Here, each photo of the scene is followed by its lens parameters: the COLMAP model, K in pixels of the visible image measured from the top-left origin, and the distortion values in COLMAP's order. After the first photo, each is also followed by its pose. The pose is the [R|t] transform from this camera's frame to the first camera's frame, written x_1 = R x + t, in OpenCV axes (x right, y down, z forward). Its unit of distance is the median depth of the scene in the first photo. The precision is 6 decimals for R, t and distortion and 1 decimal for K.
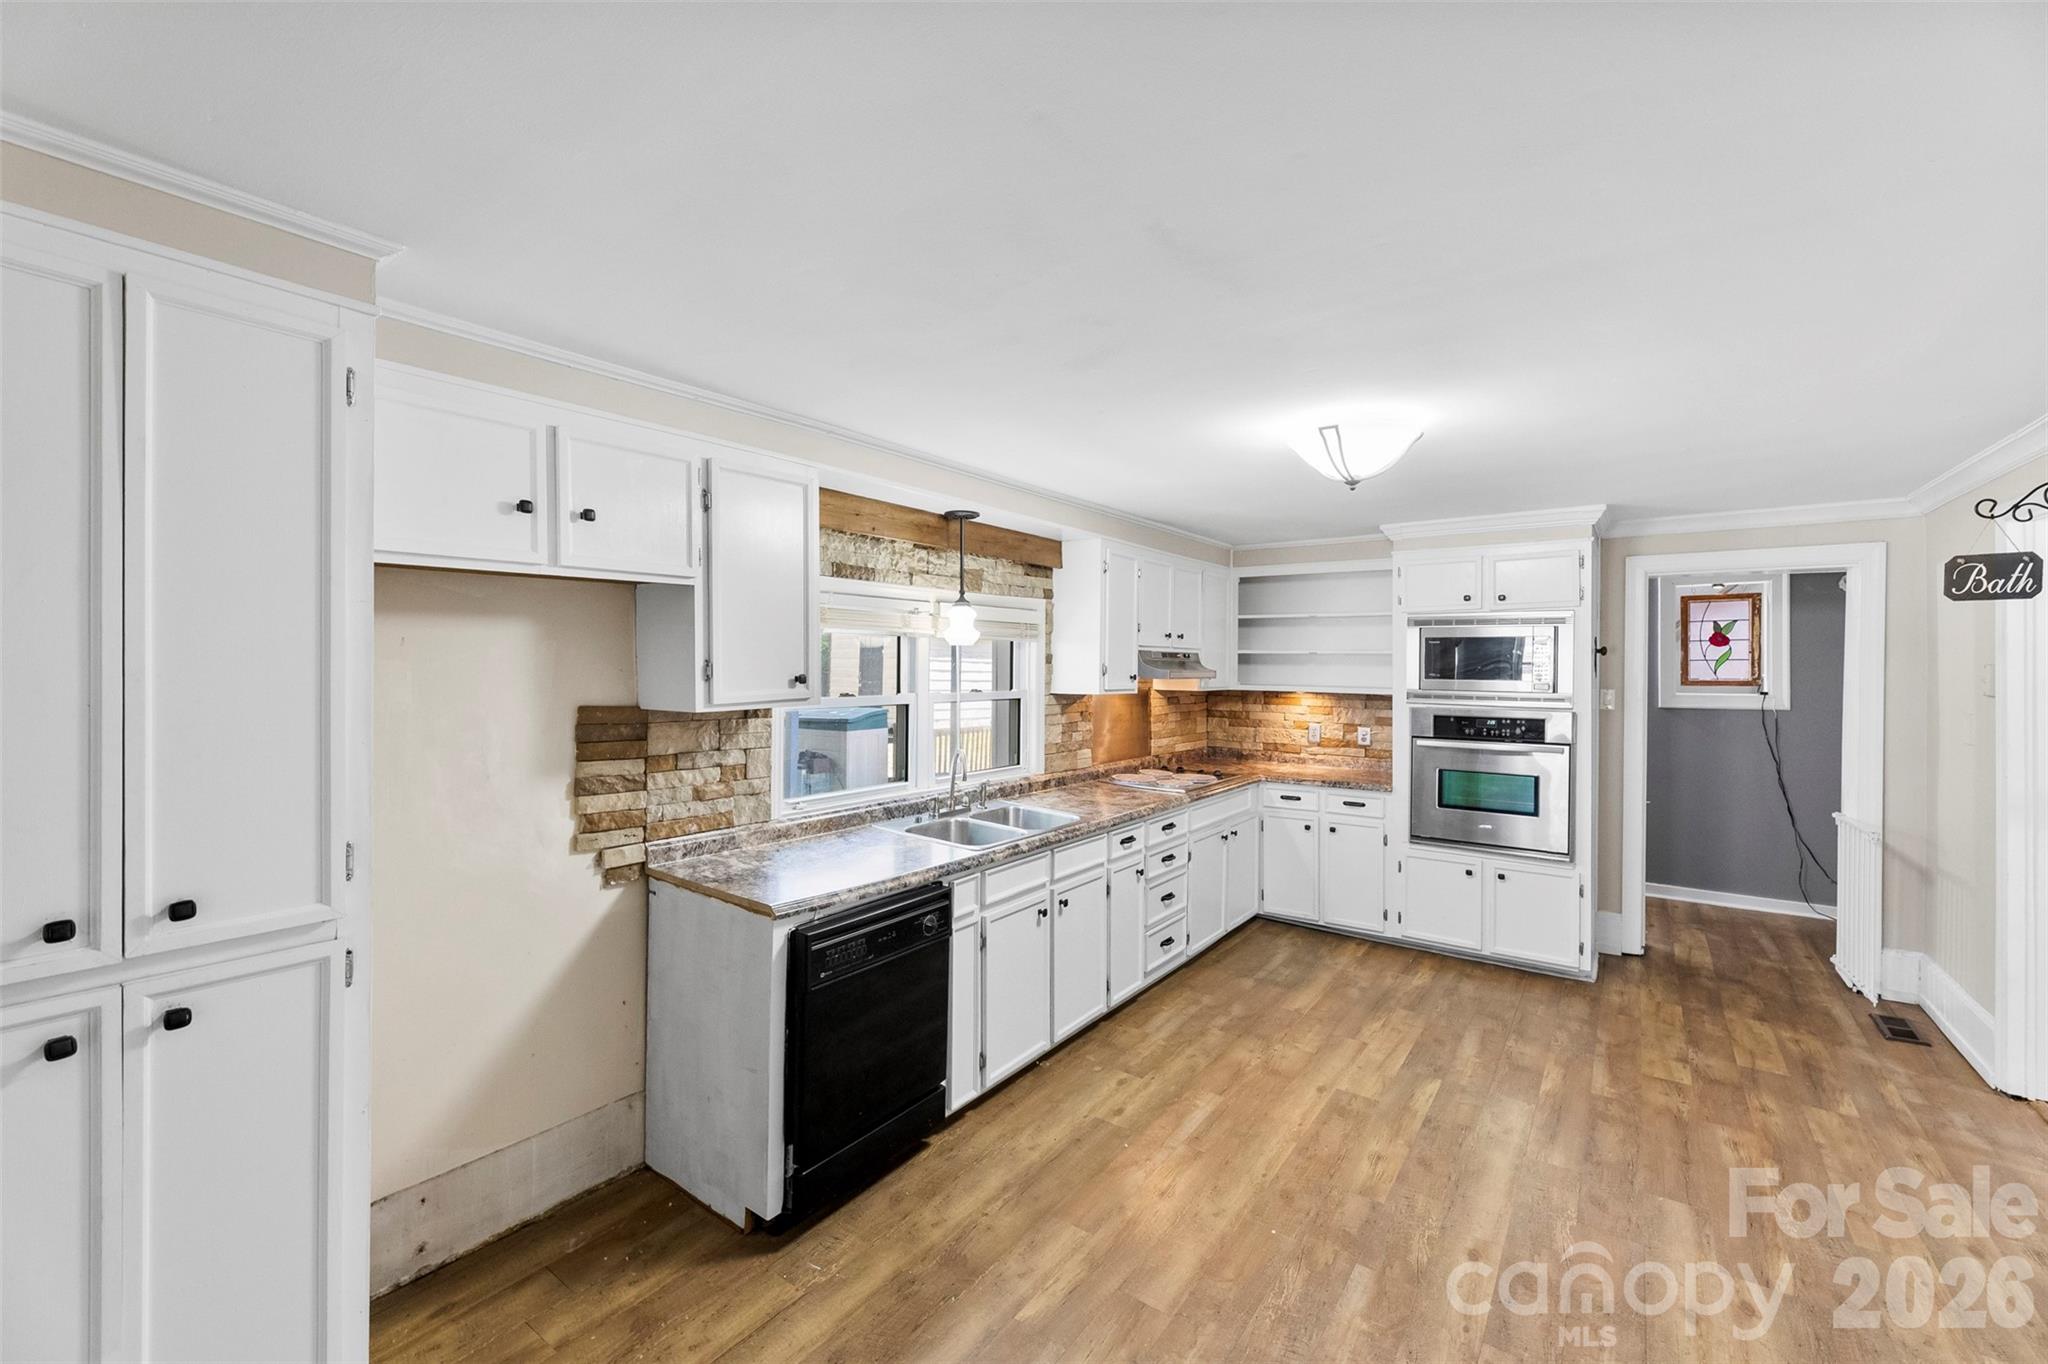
lens RADIAL K [[843.8, 0, 1034.4], [0, 843.8, 678.0], [0, 0, 1]] dist [-0.000027, 0.000052]
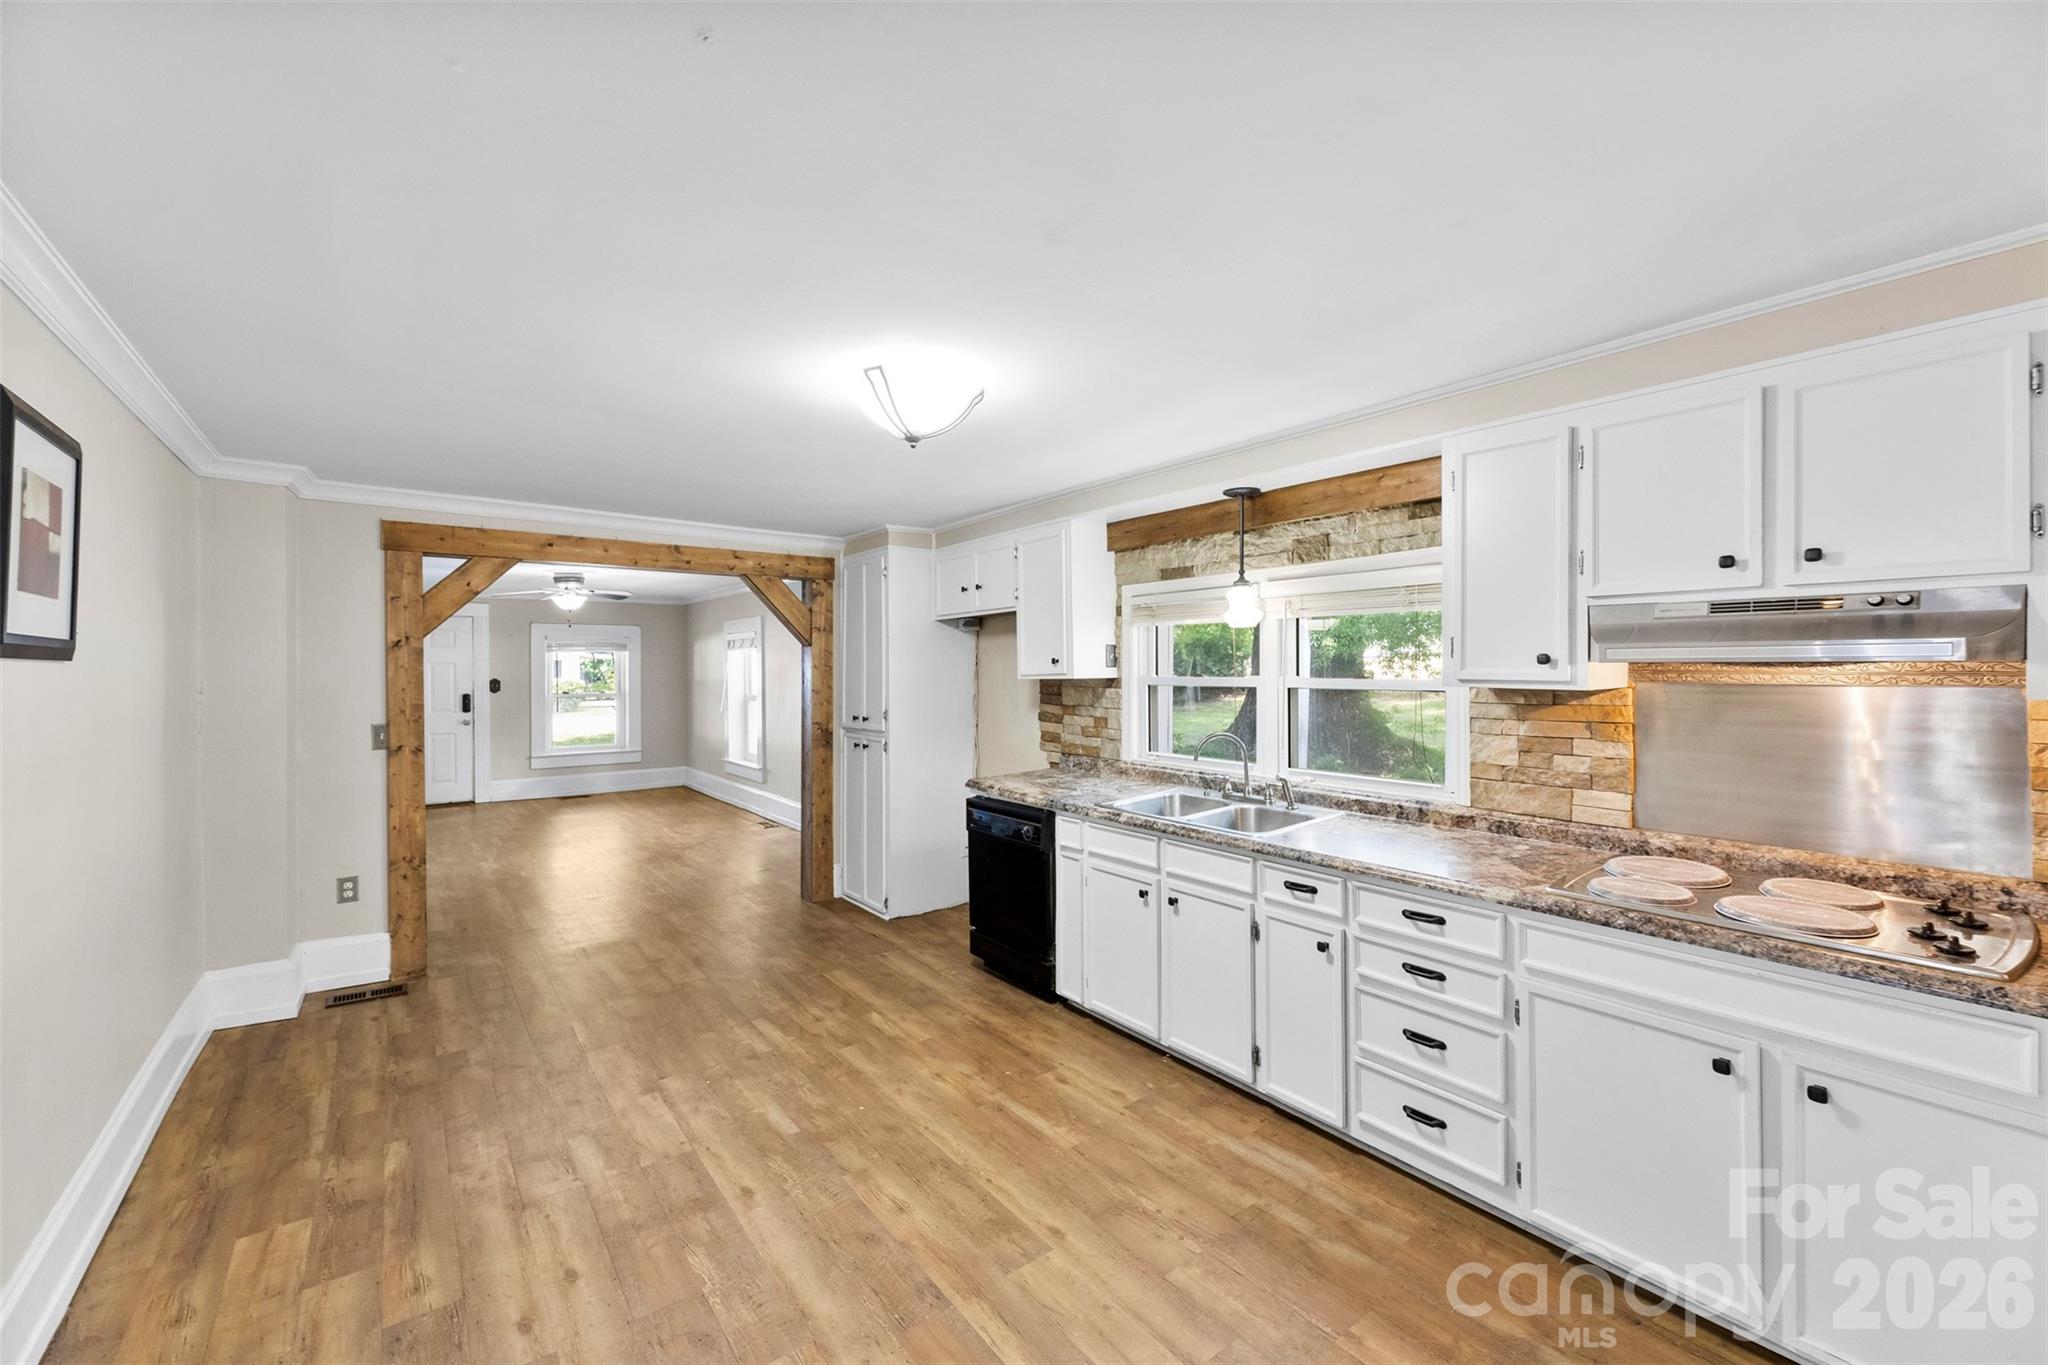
lens RADIAL K [[845.7, 0, 1013.6], [0, 845.7, 669.2], [0, 0, 1]] dist [0.001042, 0.000194]
pose [[-0.312971, 0.002916, -0.949758, 1.082048], [-0.007453, 0.999957, 0.005526, 0.007440], [0.949734, 0.008808, -0.312936, 1.245558]]
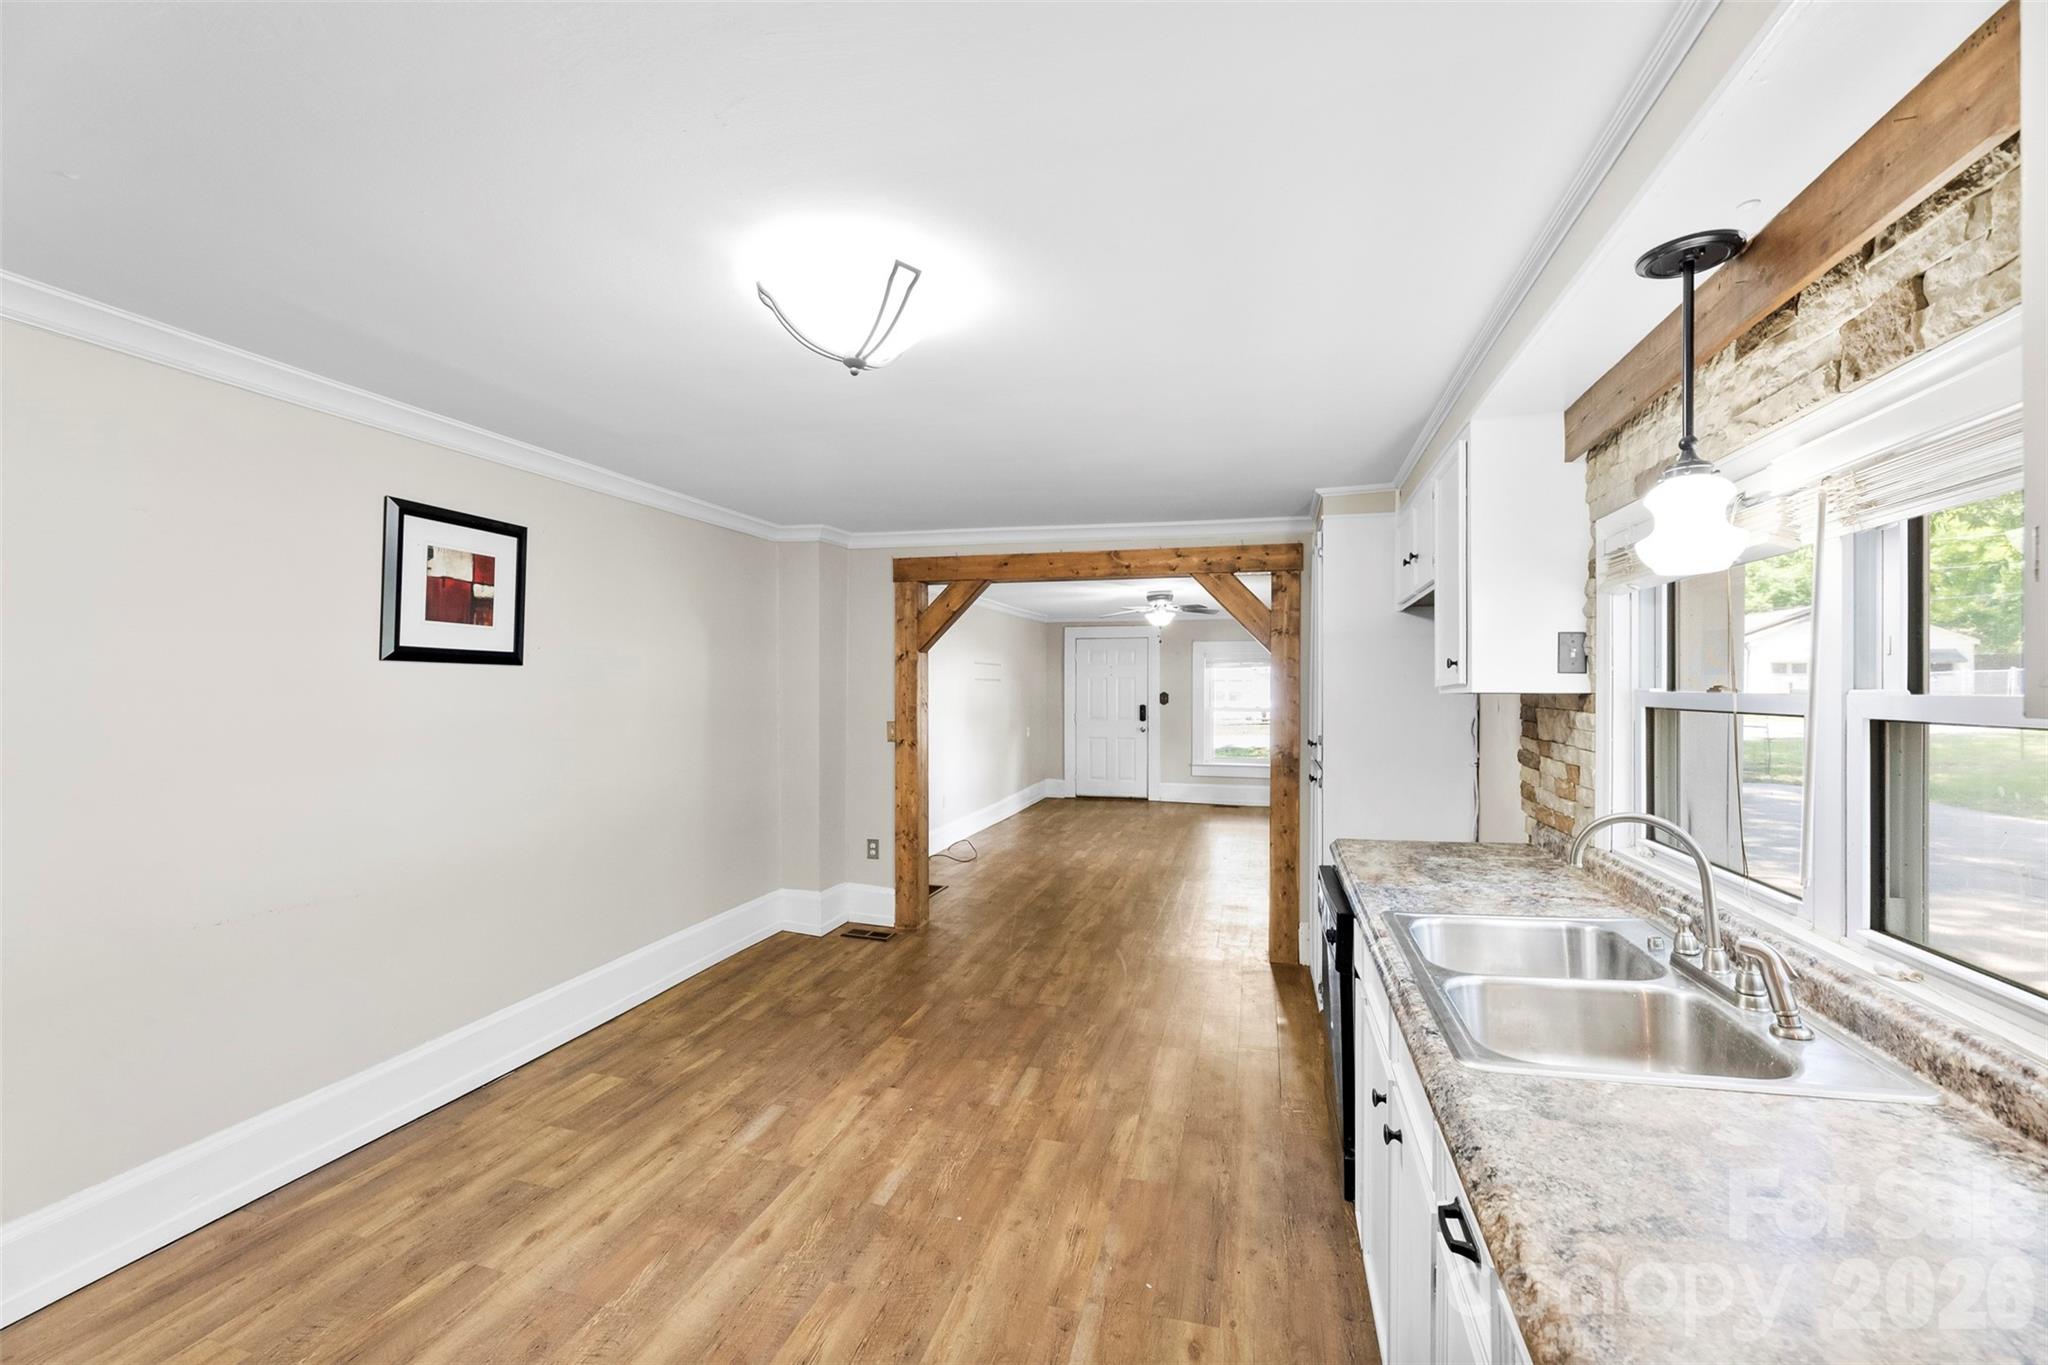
lens RADIAL K [[830.4, 0, 1012.2], [0, 830.4, 685.2], [0, 0, 1]] dist [-0.000626, -0.000067]
pose [[-0.948568, -0.006520, -0.316505, 0.419343], [-0.010028, 0.999905, 0.009457, 0.019469], [0.316413, 0.012144, -0.948544, 1.512323]]
